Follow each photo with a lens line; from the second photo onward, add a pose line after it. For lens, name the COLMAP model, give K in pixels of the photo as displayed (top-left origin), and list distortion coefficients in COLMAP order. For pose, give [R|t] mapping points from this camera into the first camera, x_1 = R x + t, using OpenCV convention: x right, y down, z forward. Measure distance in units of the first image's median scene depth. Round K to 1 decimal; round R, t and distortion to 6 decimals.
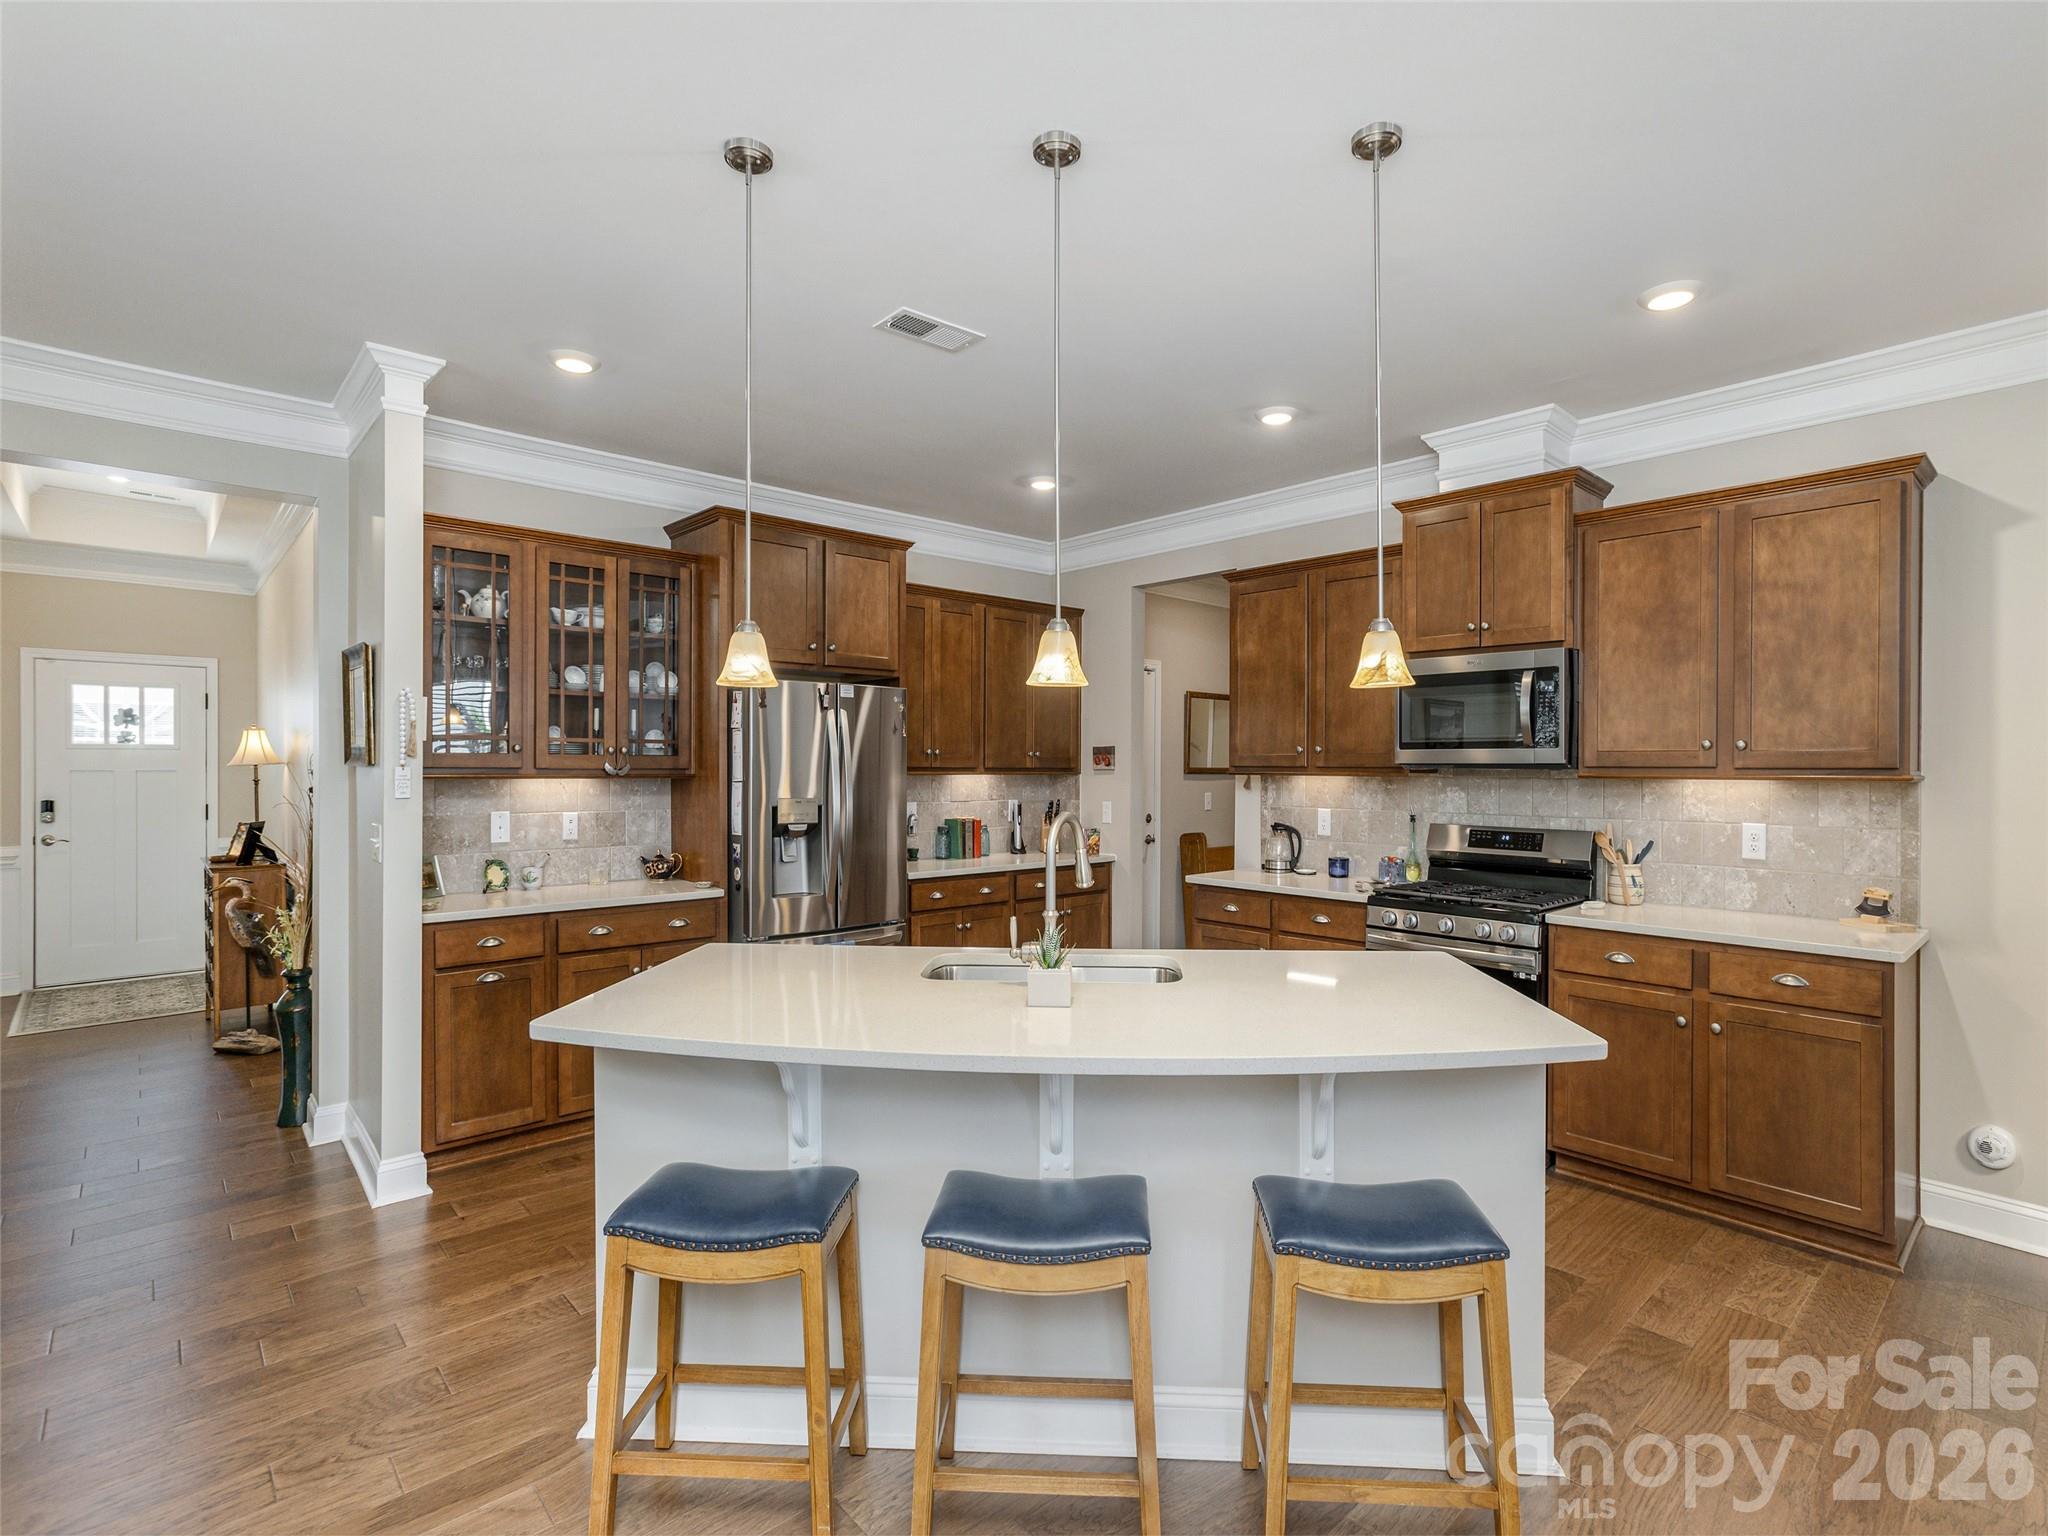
lens RADIAL K [[973.6, 0, 1024.0], [0, 973.6, 768.0], [0, 0, 1]] dist [-0.016258, 0.028574]
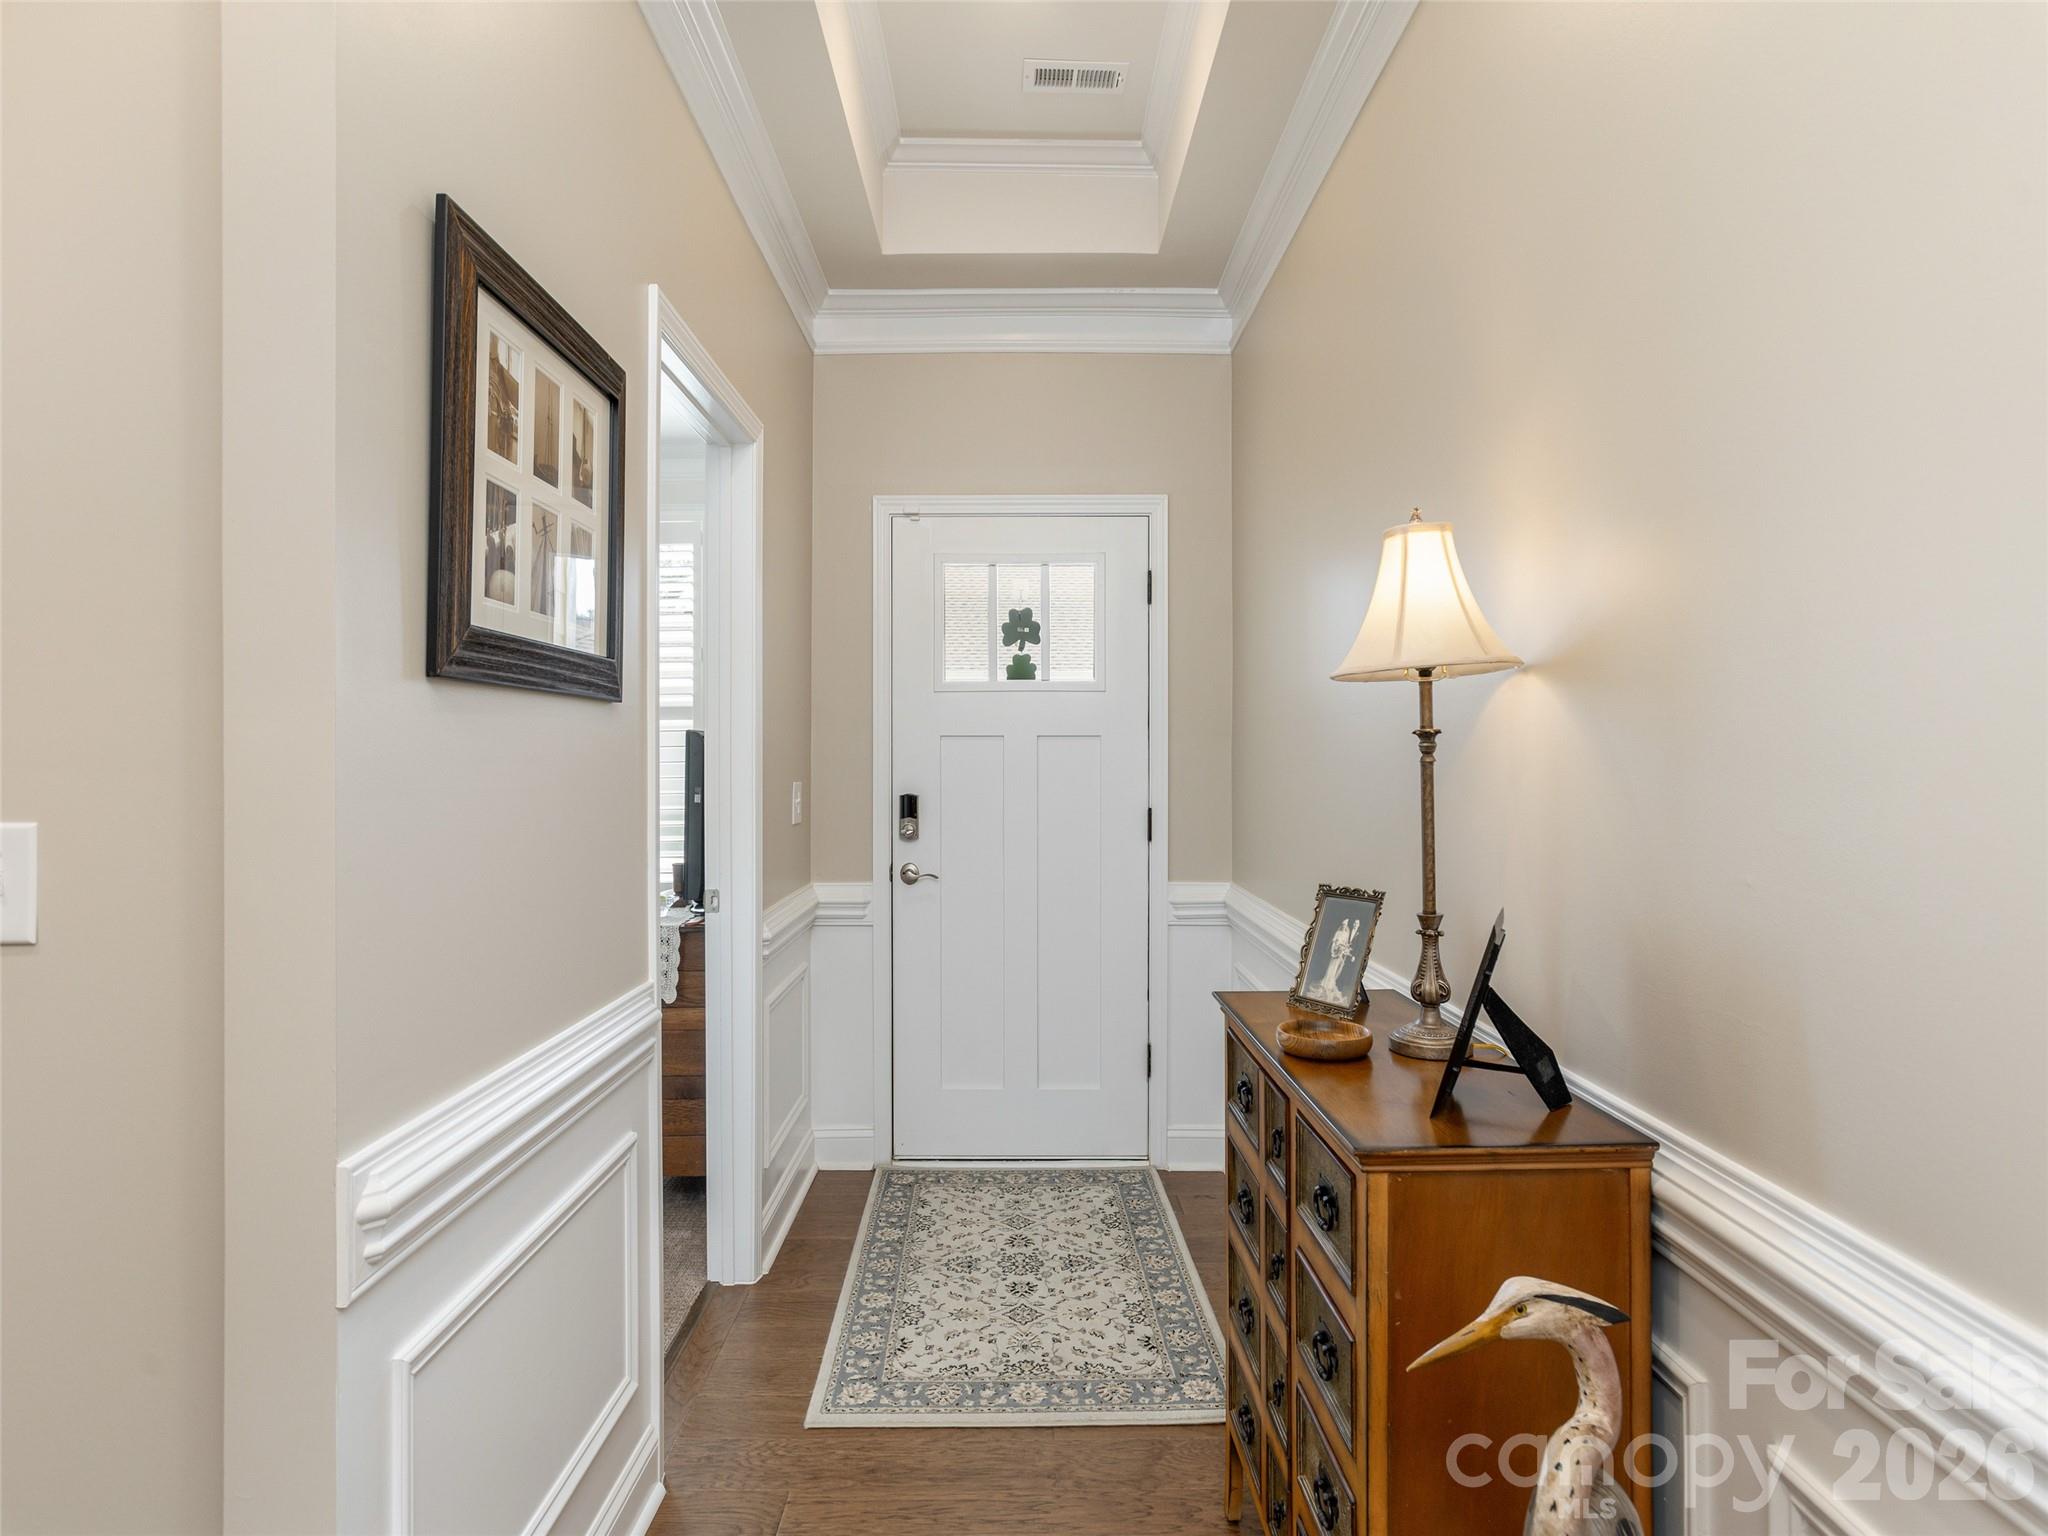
lens RADIAL K [[1078.7, 0, 1024.0], [0, 1078.7, 768.0], [0, 0, 1]] dist [0.012283, 0.001014]
pose [[0.742987, 0.017973, -0.669065, -0.574009], [-0.020045, 0.999789, 0.004598, 0.015194], [0.669006, 0.009995, 0.743190, 0.624075]]
